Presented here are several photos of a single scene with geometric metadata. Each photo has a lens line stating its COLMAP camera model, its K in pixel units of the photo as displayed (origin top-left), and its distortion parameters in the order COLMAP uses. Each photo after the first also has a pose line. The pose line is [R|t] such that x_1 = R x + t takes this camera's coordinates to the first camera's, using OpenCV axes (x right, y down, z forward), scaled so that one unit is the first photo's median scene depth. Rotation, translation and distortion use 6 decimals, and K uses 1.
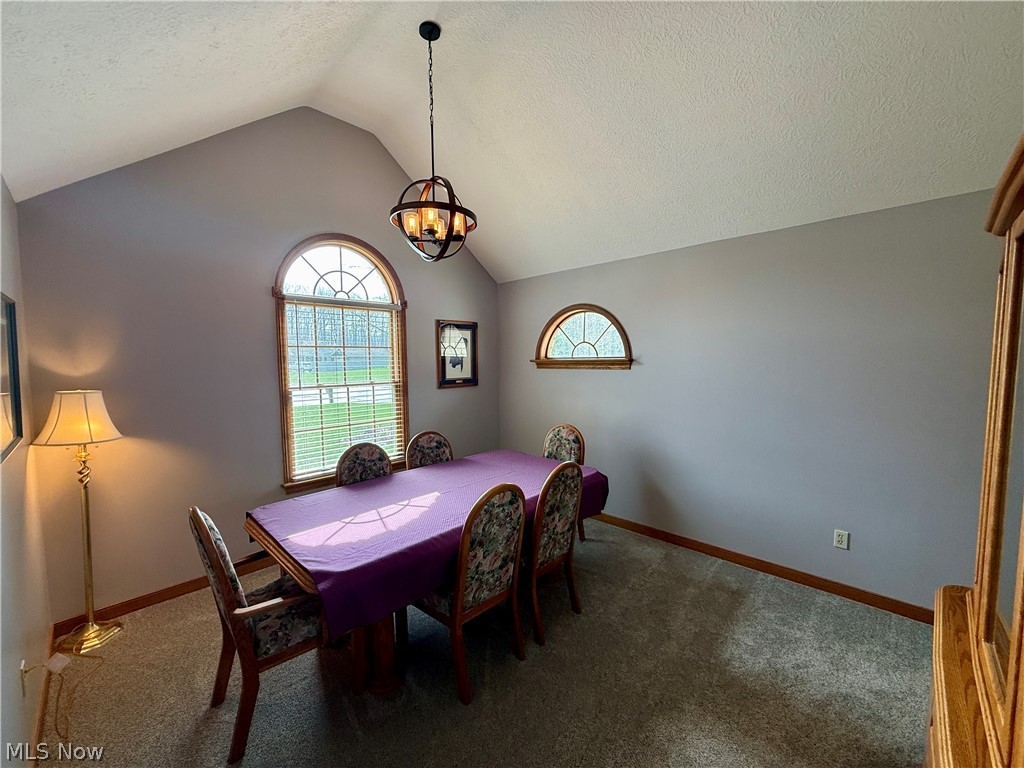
lens RADIAL K [[407.8, 0, 512.1], [0, 407.8, 384.3], [0, 0, 1]] dist [-0.001125, 0.000044]
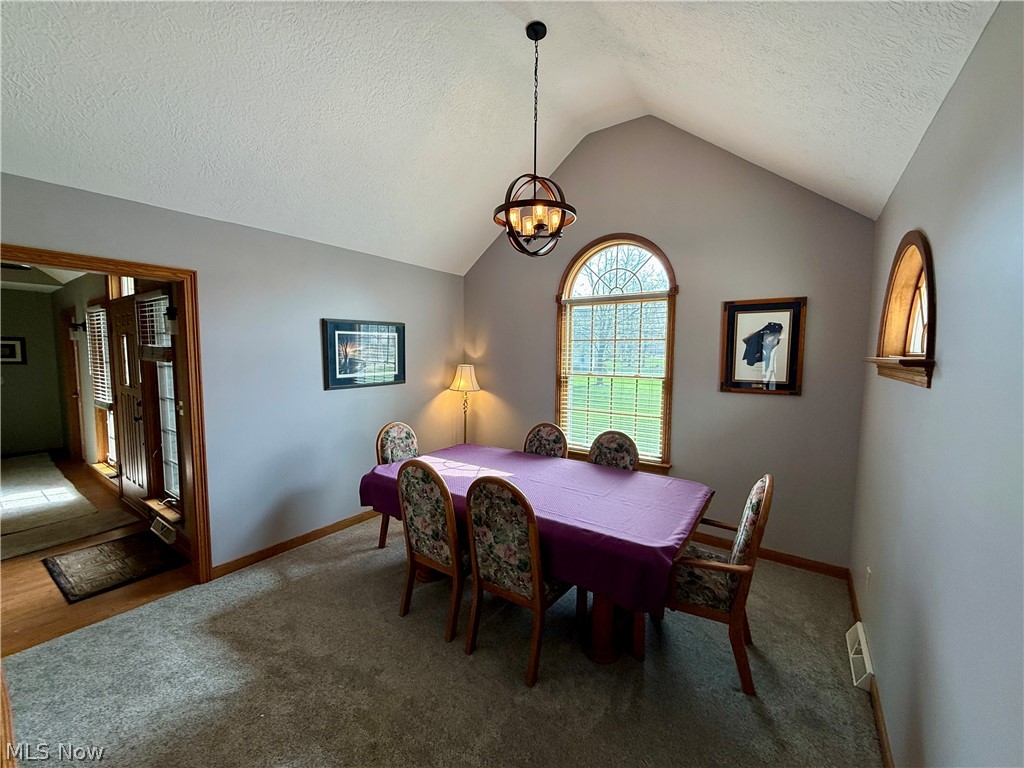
lens RADIAL K [[407.8, 0, 516.3], [0, 407.8, 386.2], [0, 0, 1]] dist [-0.001125, 0.000044]
pose [[0.156907, 0.095769, -0.982959, 0.631889], [-0.072260, 0.993733, 0.085284, -0.045610], [0.984966, 0.057647, 0.162843, 0.599527]]
